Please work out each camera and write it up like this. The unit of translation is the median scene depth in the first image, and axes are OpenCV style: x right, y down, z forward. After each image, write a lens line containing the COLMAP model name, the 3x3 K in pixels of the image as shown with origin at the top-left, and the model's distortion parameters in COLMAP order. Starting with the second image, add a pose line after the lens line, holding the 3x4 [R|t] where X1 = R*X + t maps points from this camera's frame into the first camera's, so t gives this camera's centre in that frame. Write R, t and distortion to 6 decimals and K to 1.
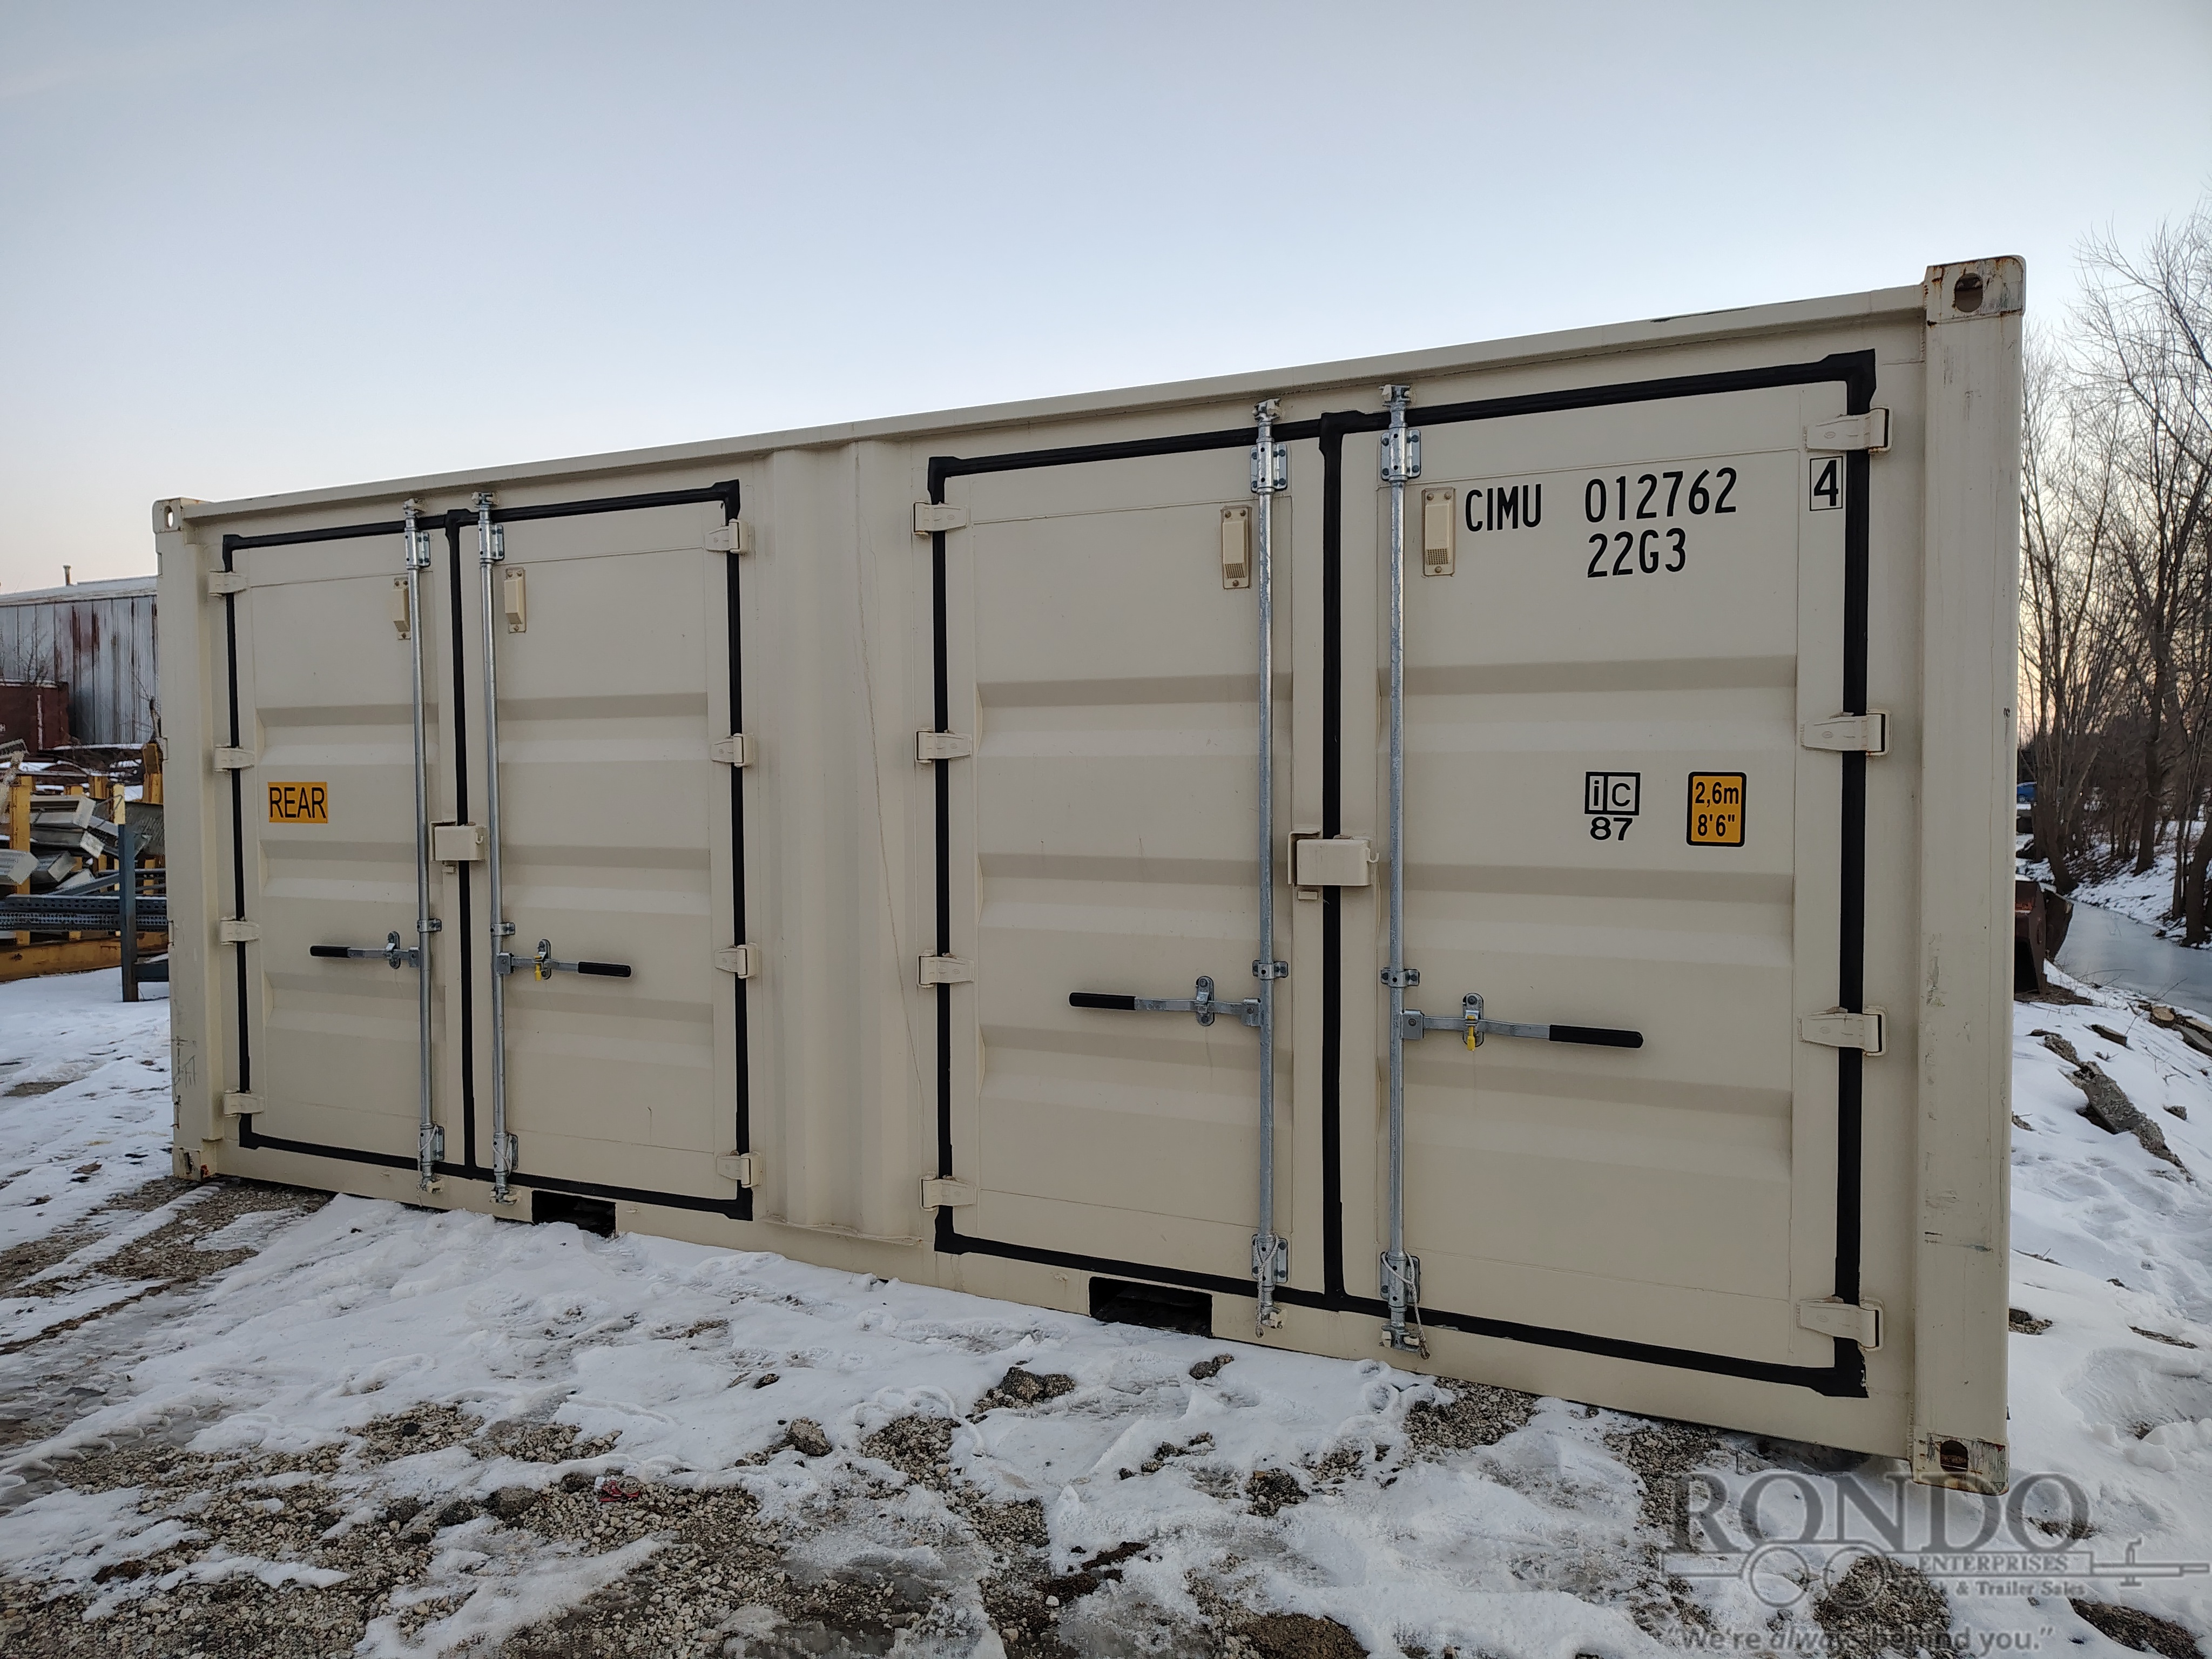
lens RADIAL K [[1525.8, 0, 1095.1], [0, 1525.8, 824.9], [0, 0, 1]] dist [0.022150, -0.021022]
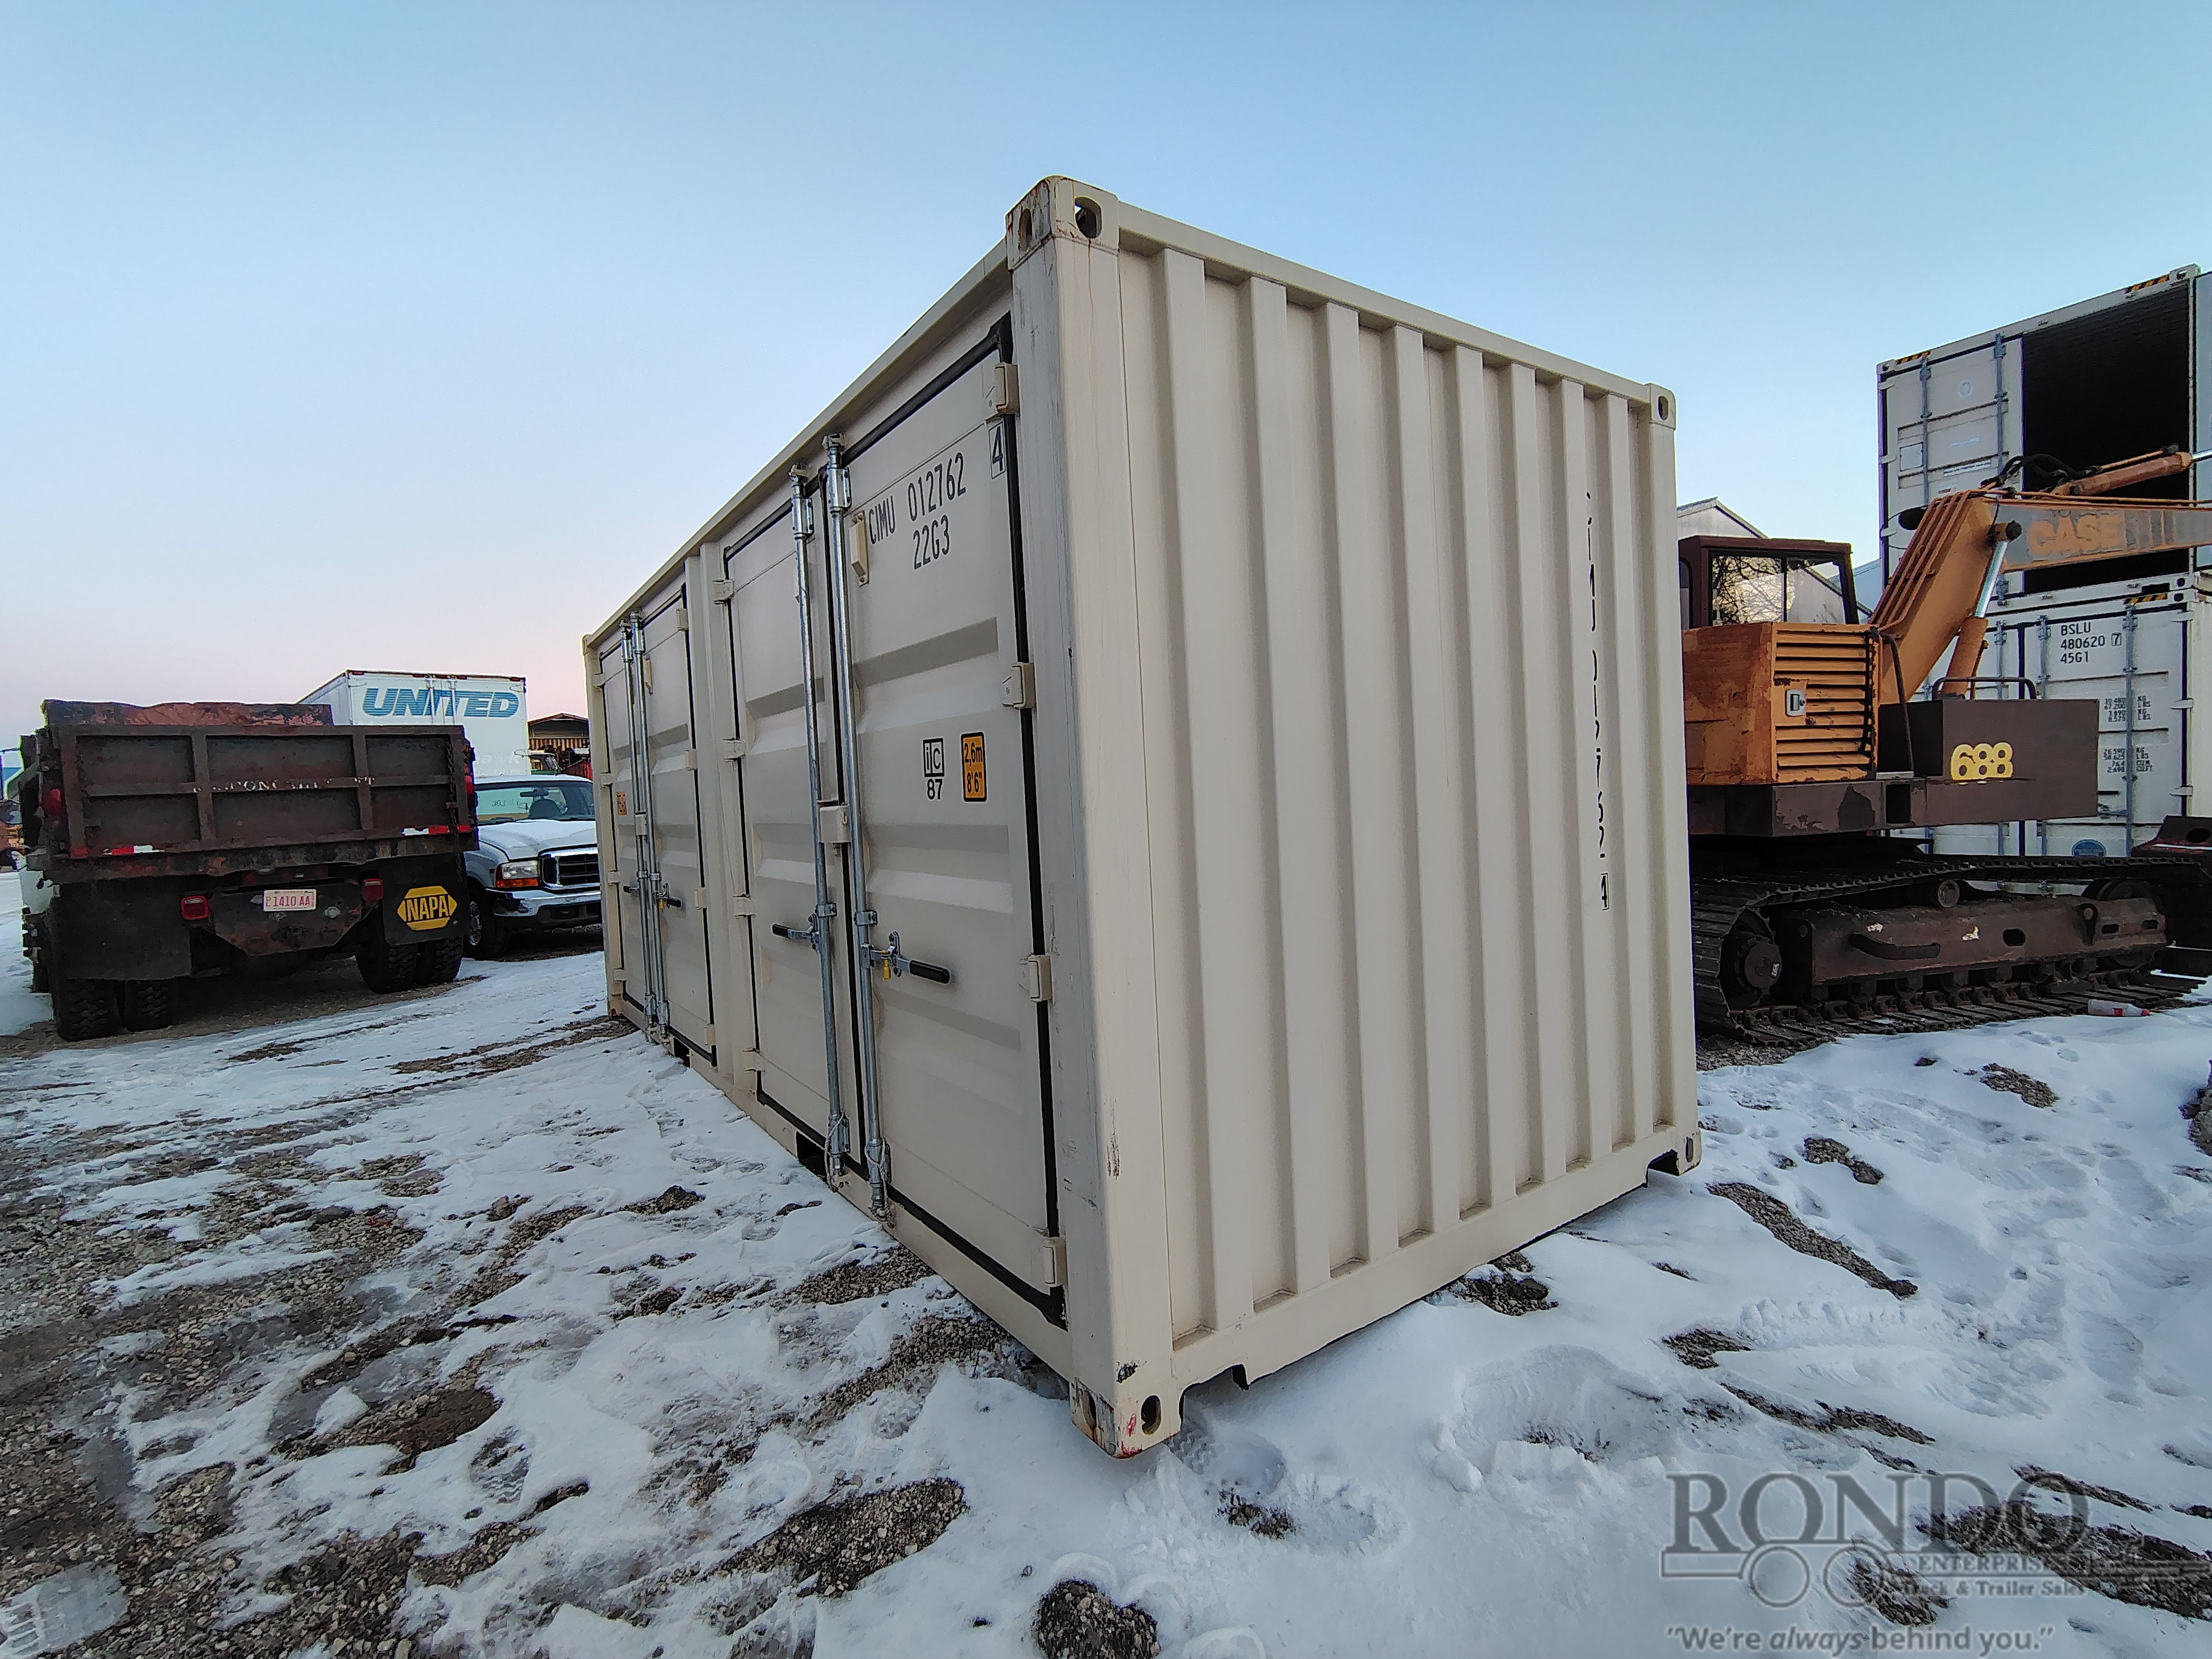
lens RADIAL K [[1036.6, 0, 1116.2], [0, 1036.6, 824.2], [0, 0, 1]] dist [-0.004353, -0.001013]
pose [[0.874614, -0.020159, -0.484400, 0.797353], [0.026064, 0.999645, 0.005459, 0.027026], [0.484118, -0.017399, 0.874830, 0.376408]]
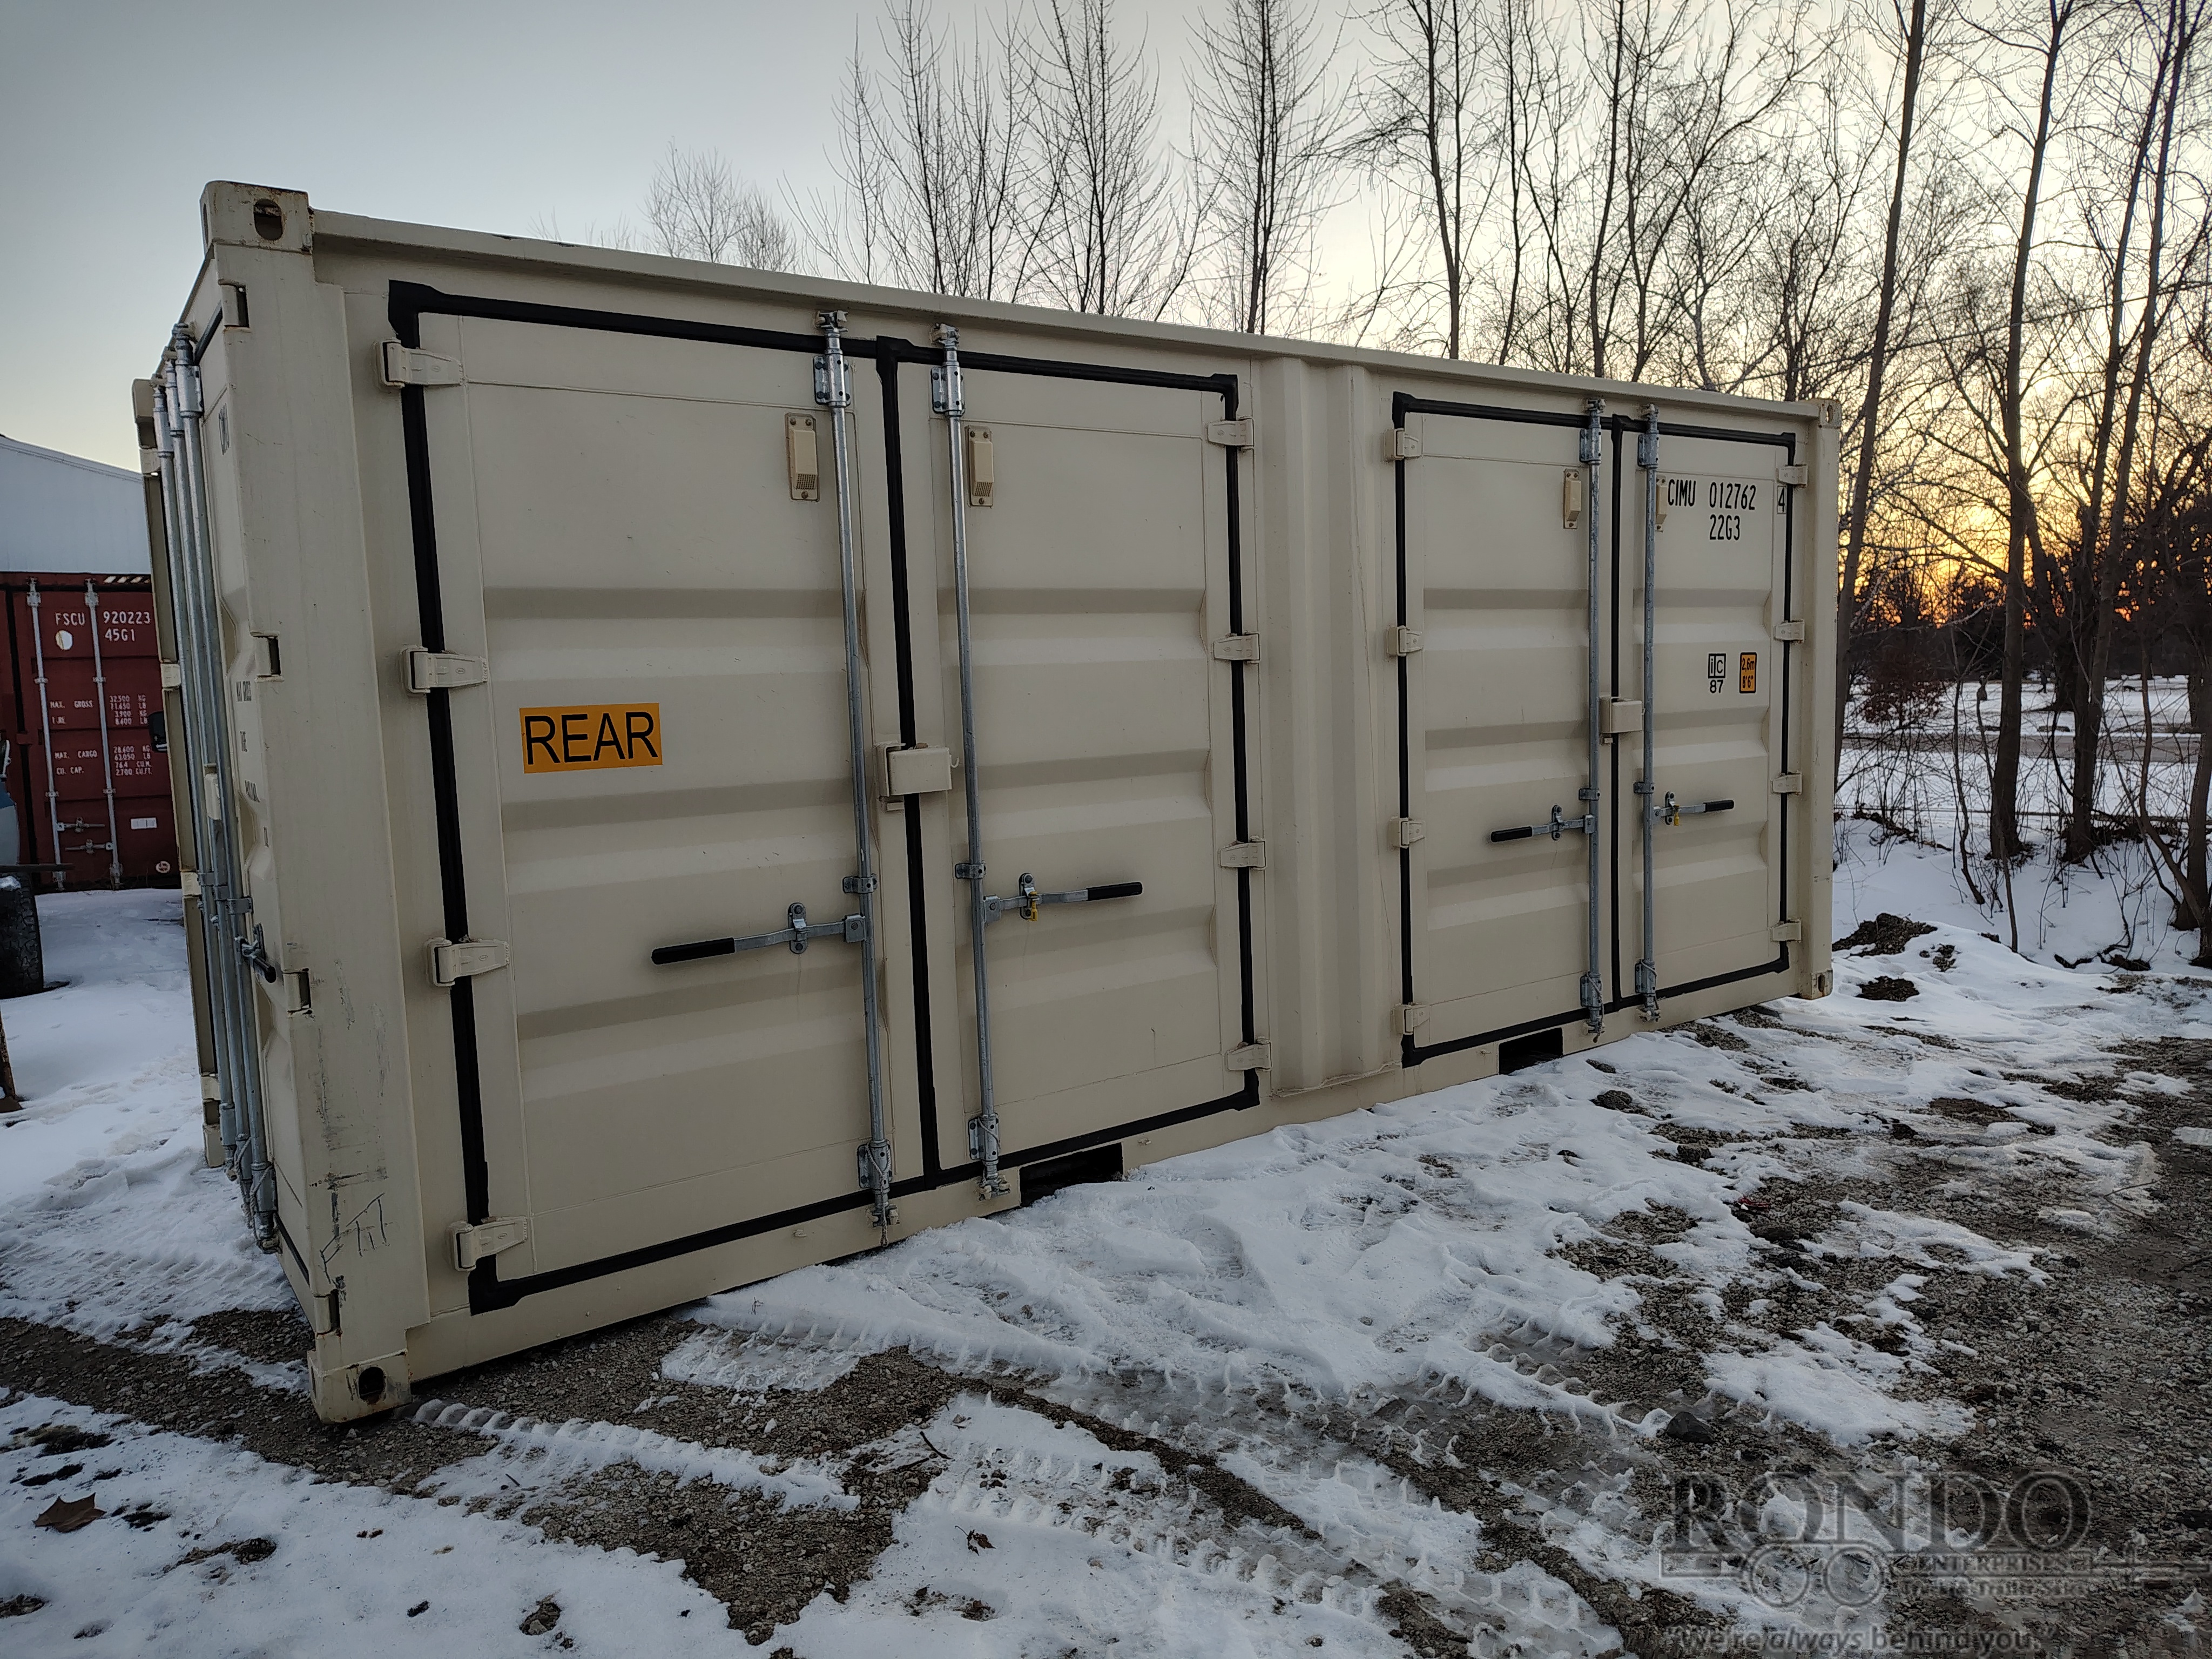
lens RADIAL K [[1525.8, 0, 1109.9], [0, 1525.8, 826.3], [0, 0, 1]] dist [0.022150, -0.021022]
pose [[0.469439, -0.101643, 0.877095, -1.473350], [0.064286, 0.994650, 0.080859, -0.023304], [-0.880622, 0.018426, 0.473461, 0.757408]]
